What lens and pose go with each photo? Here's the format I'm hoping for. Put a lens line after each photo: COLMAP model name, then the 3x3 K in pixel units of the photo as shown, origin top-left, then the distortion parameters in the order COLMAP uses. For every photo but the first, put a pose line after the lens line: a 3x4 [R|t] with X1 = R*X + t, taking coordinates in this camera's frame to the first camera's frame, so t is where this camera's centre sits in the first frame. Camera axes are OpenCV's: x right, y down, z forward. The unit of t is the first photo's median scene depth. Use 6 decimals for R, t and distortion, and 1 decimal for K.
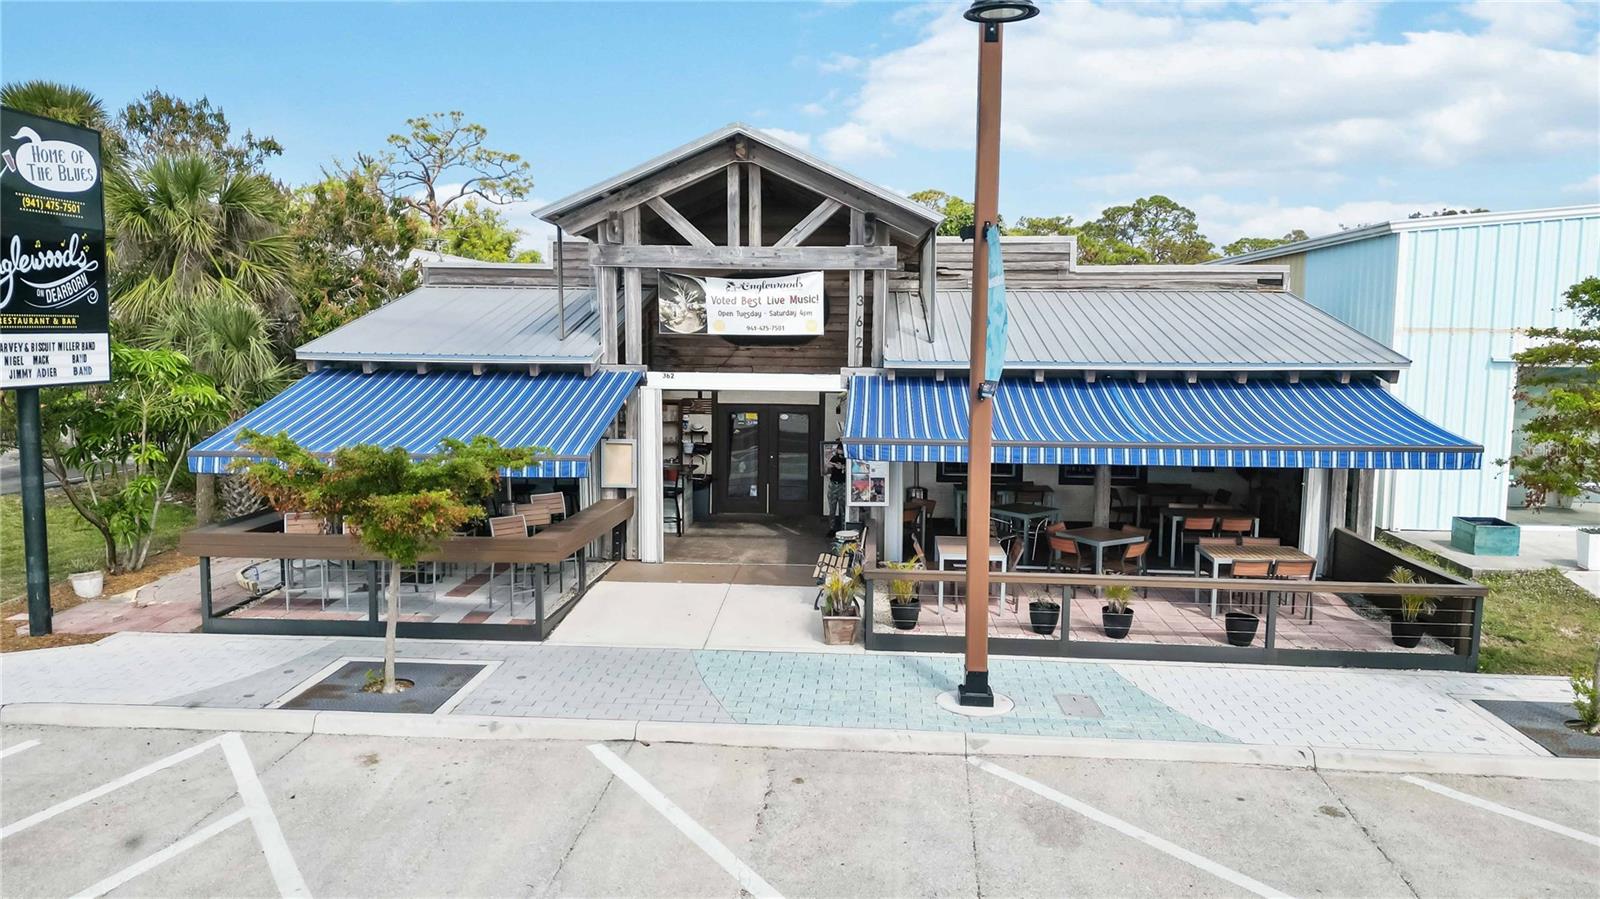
lens RADIAL K [[1115.9, 0, 796.8], [0, 1115.9, 468.6], [0, 0, 1]] dist [0.067282, -0.063098]
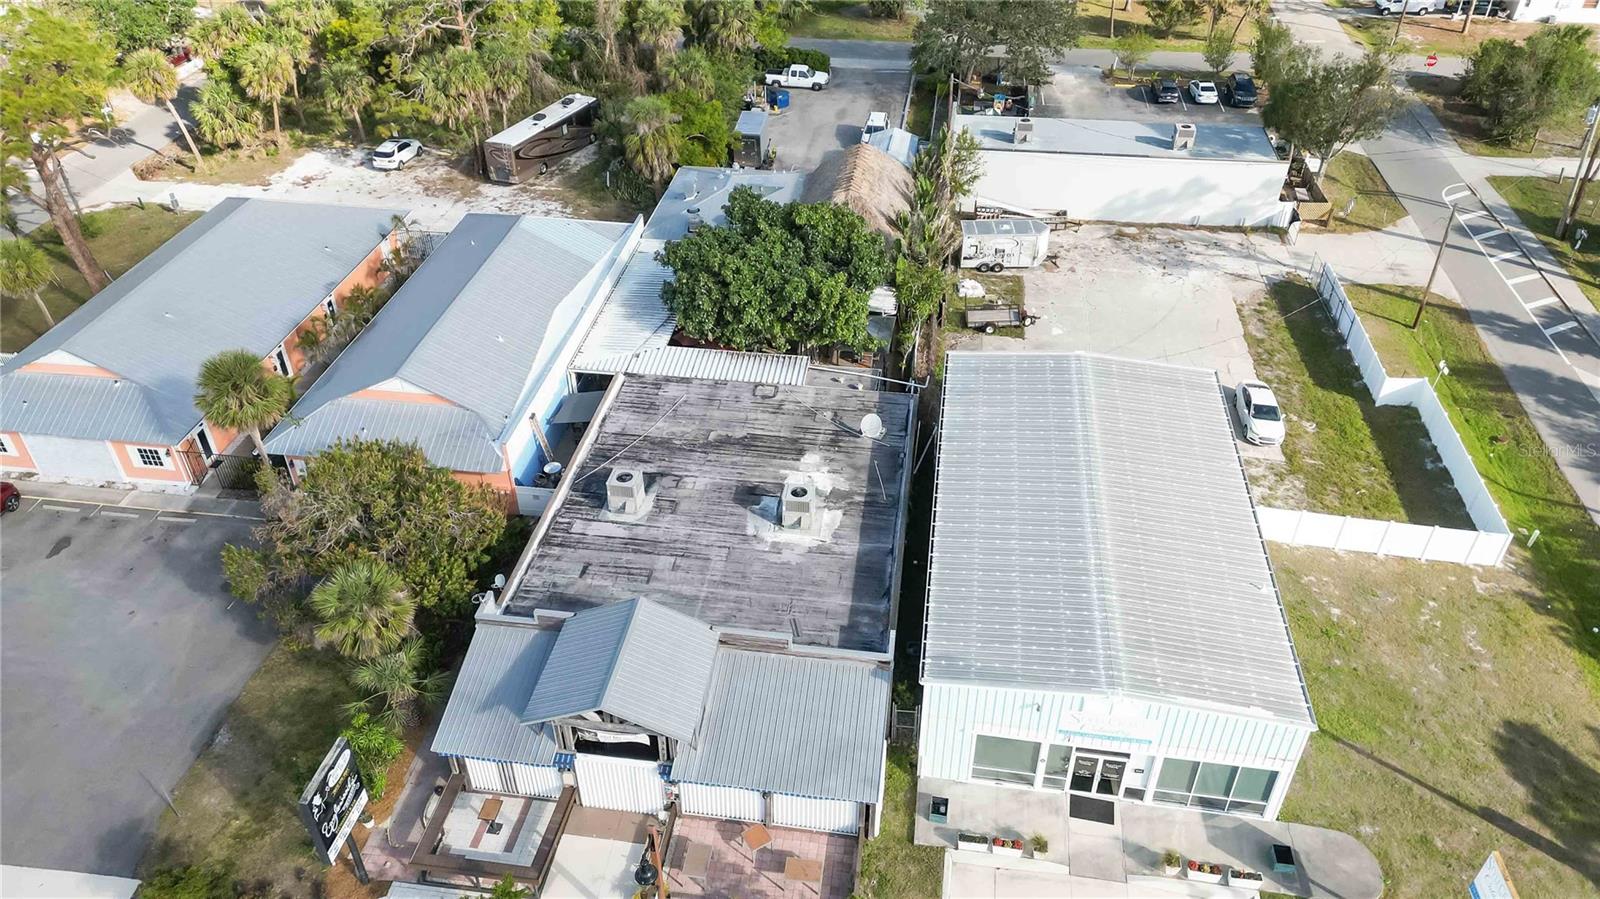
lens RADIAL K [[1115.9, 0, 802.3], [0, 1115.9, 447.1], [0, 0, 1]] dist [0.067282, -0.063098]
pose [[0.997048, 0.034446, -0.068614, 0.488266], [0.003907, 0.869781, 0.493422, -1.849299], [0.076676, -0.492234, 0.867079, -0.701958]]
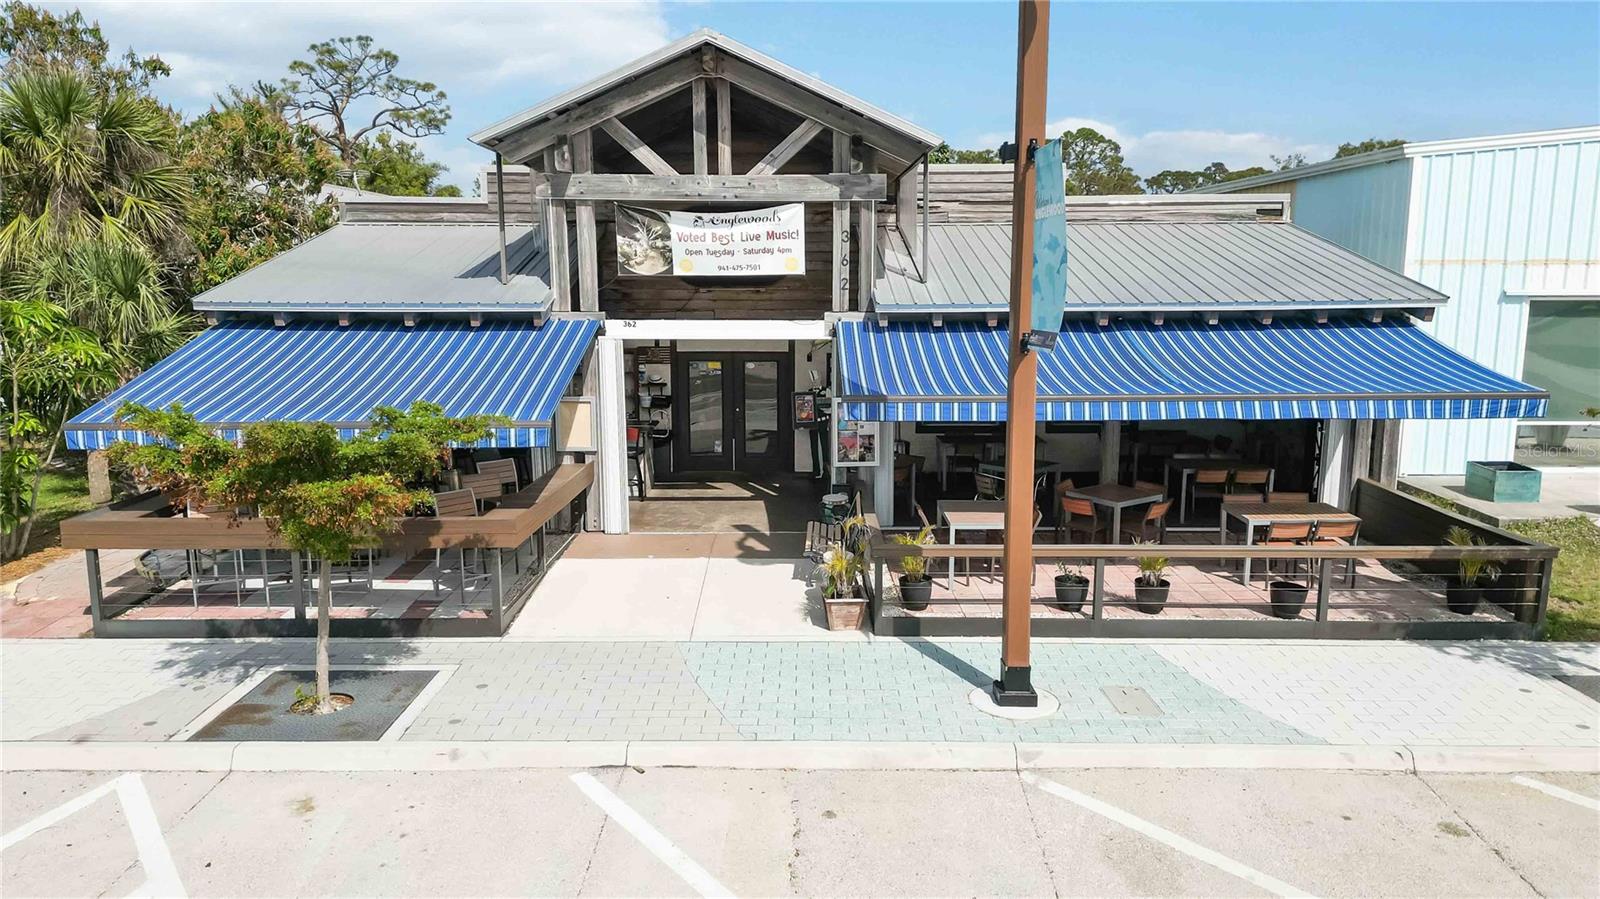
lens RADIAL K [[1115.9, 0, 796.0], [0, 1115.9, 458.3], [0, 0, 1]] dist [0.067282, -0.063098]
pose [[0.997844, -0.021781, 0.061916, -0.041912], [0.018897, 0.998725, 0.046803, -0.016423], [-0.062857, -0.045532, 0.996983, 0.106308]]
